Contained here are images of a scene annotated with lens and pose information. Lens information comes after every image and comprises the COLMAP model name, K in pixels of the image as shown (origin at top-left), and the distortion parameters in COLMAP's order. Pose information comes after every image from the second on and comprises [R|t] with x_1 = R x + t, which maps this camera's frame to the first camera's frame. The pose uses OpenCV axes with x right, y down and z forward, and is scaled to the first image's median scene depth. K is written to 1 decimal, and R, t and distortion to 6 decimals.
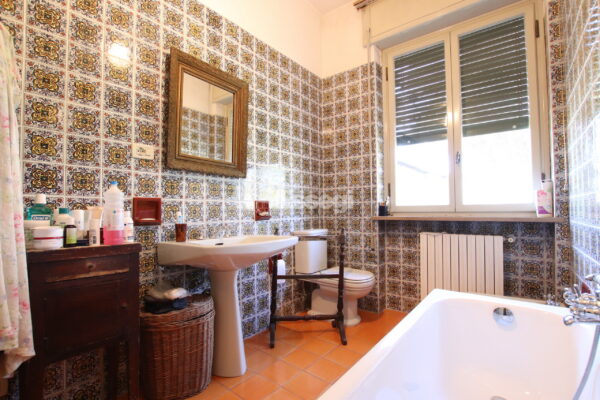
lens RADIAL K [[280.2, 0, 301.5], [0, 280.2, 201.8], [0, 0, 1]] dist [-0.035172, 0.006257]
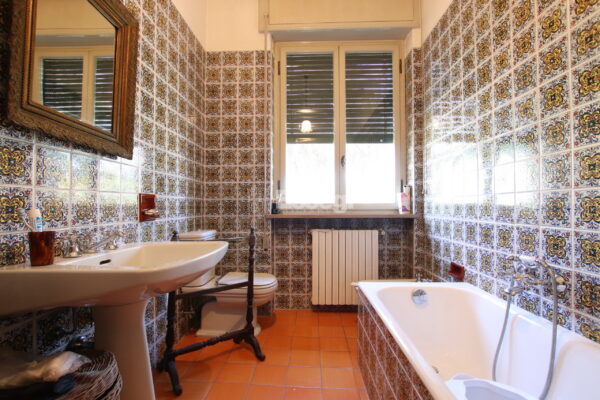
lens RADIAL K [[280.2, 0, 300.1], [0, 280.2, 202.0], [0, 0, 1]] dist [-0.035172, 0.006257]
pose [[0.805190, 0.016995, 0.592774, -0.237894], [-0.022302, 0.999750, 0.001631, 0.007048], [-0.592598, -0.014533, 0.805367, 0.195511]]
